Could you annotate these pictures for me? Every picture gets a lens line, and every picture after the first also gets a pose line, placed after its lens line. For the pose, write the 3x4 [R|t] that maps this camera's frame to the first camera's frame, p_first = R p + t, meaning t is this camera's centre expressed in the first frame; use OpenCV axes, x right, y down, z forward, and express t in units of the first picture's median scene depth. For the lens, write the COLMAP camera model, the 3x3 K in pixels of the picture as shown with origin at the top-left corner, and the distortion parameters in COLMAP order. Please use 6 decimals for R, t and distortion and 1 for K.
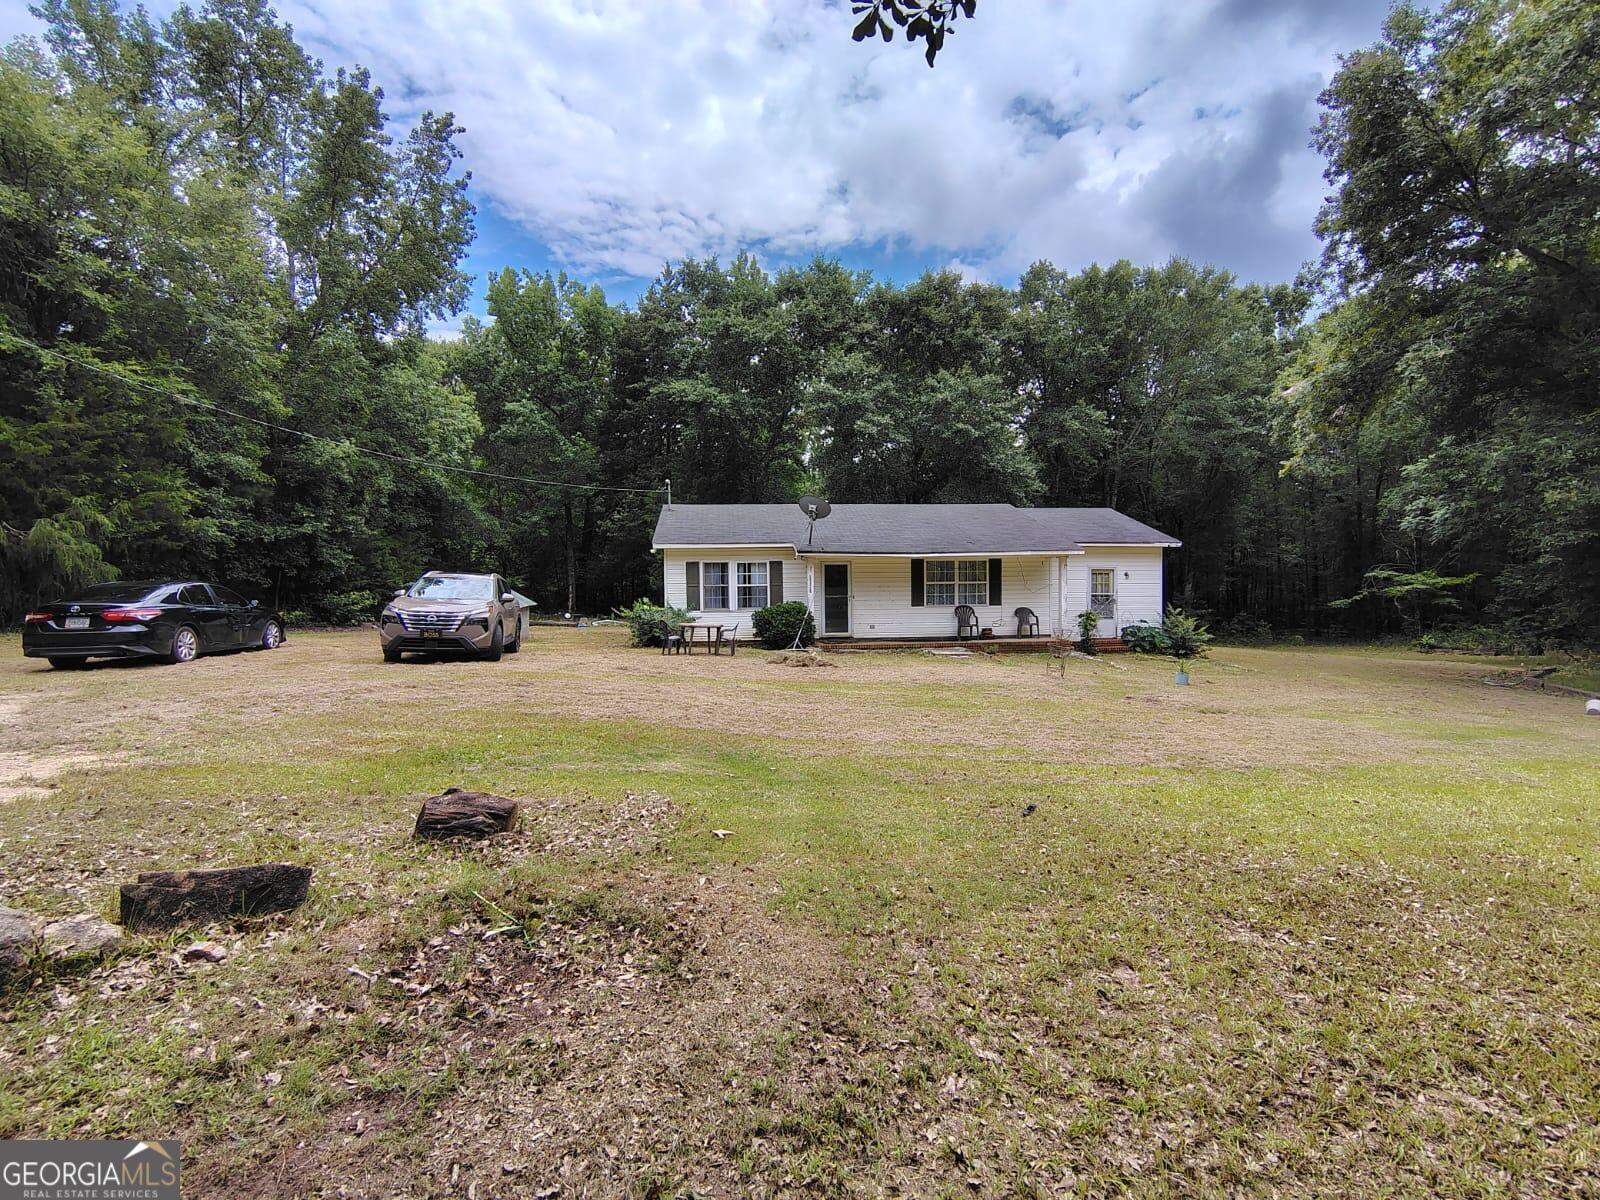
lens RADIAL K [[739.8, 0, 805.4], [0, 739.8, 593.9], [0, 0, 1]] dist [-0.002507, 0.001243]
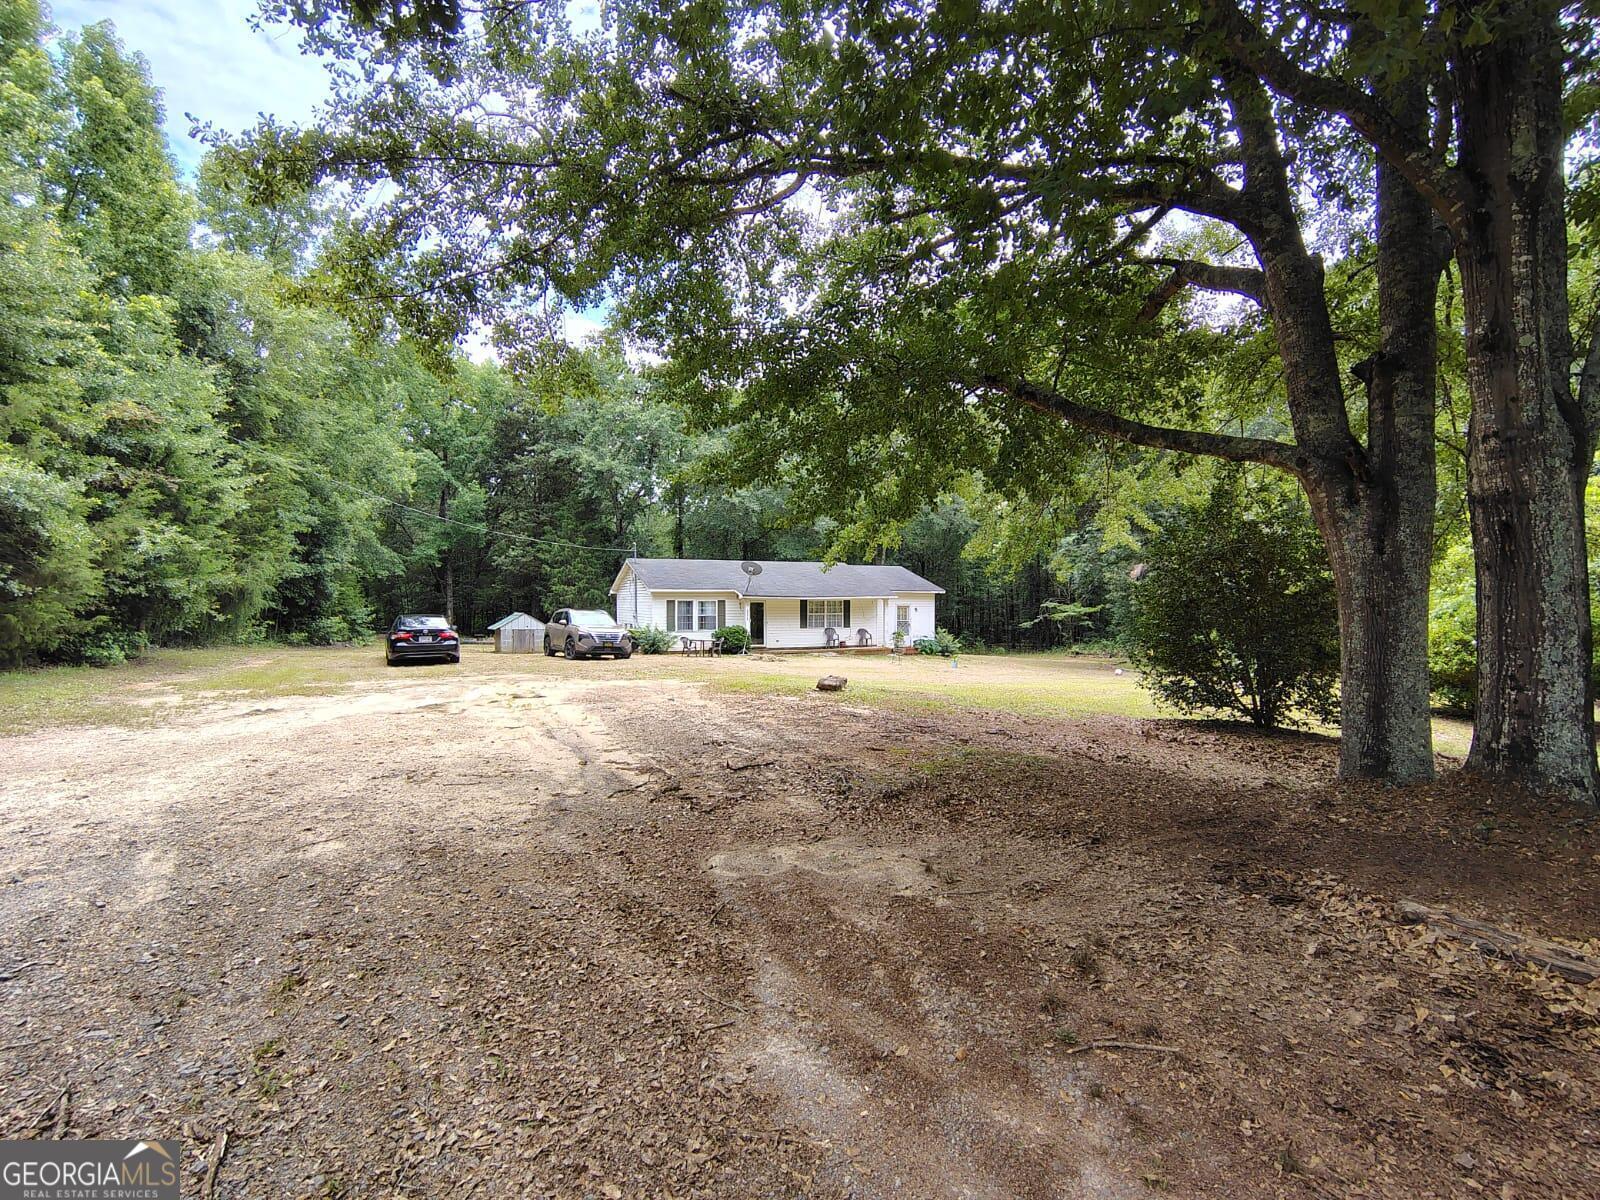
lens RADIAL K [[739.8, 0, 805.4], [0, 739.8, 593.9], [0, 0, 1]] dist [-0.002507, 0.001243]
pose [[0.945678, 0.013200, 0.324837, -0.374116], [-0.004506, 0.999612, -0.027504, -0.013765], [-0.325074, 0.024546, 0.945370, -0.547746]]
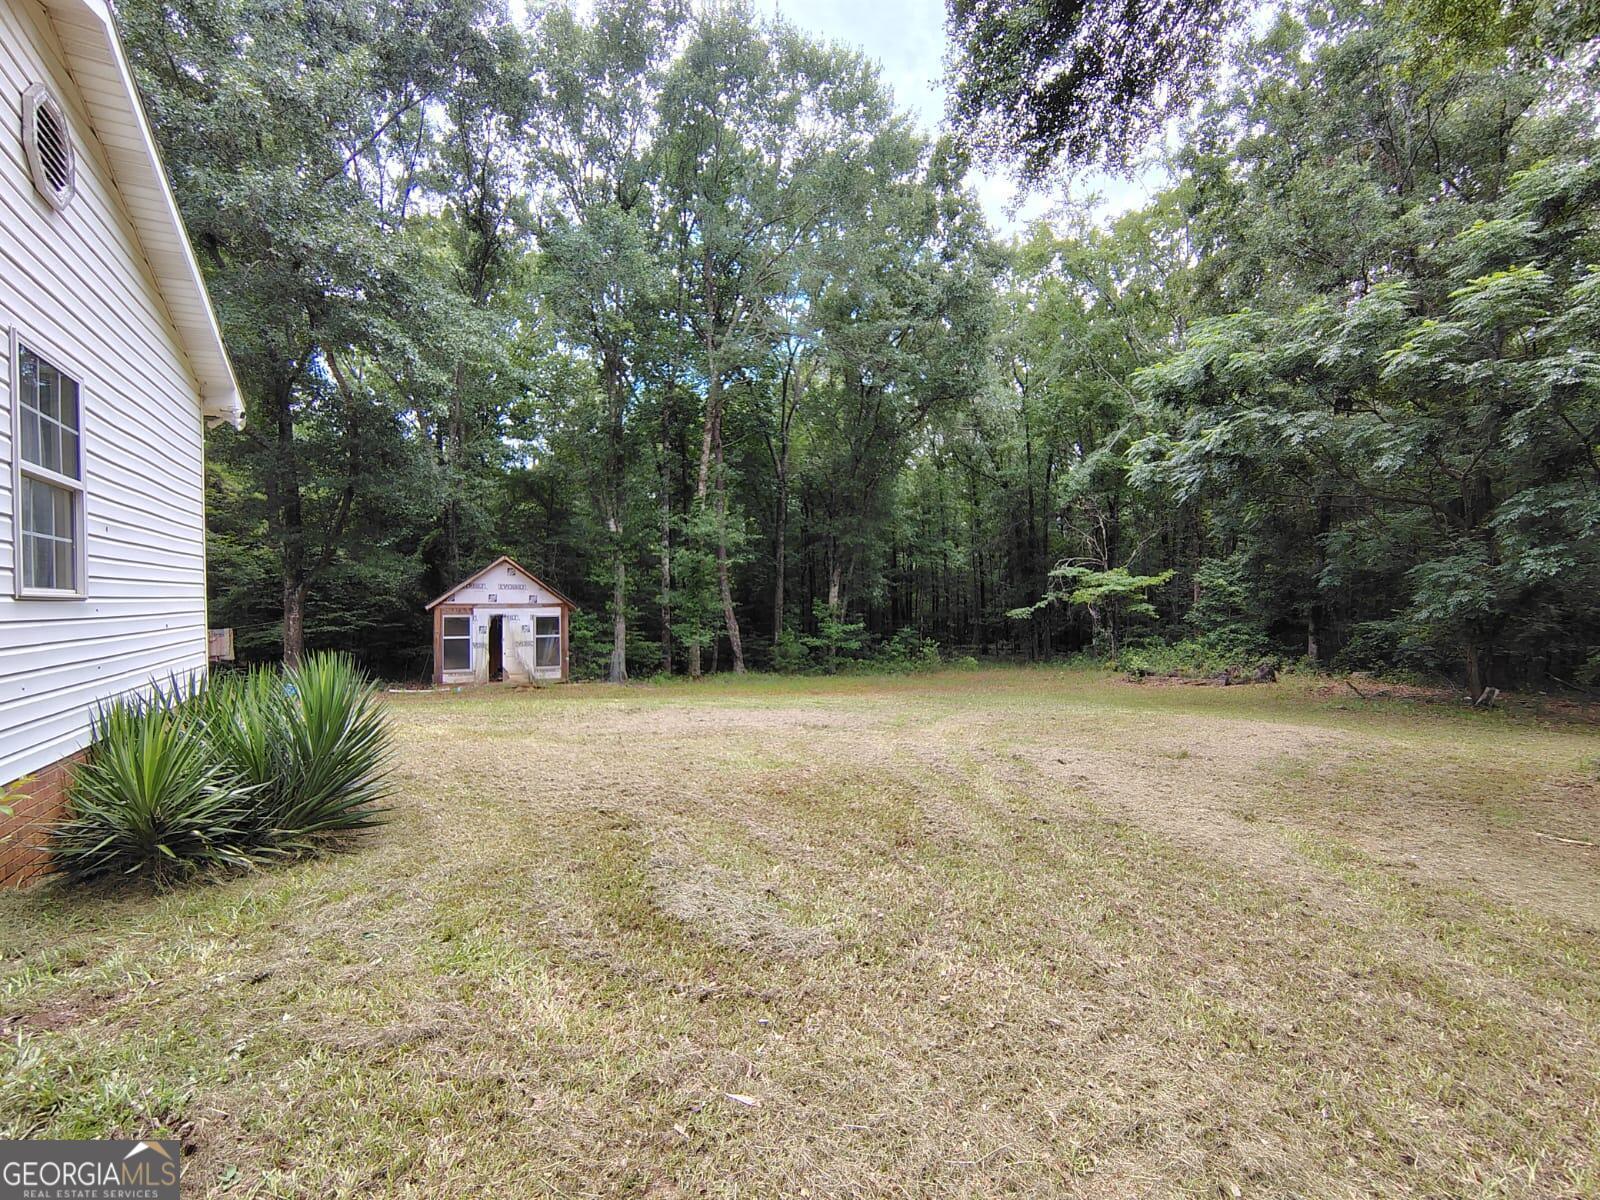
lens RADIAL K [[739.8, 0, 805.4], [0, 739.8, 593.9], [0, 0, 1]] dist [-0.002507, 0.001243]
pose [[0.923334, 0.001892, 0.383994, 0.608991], [0.008029, 0.999674, -0.024229, 0.024591], [-0.383915, 0.025455, 0.923018, 1.005731]]
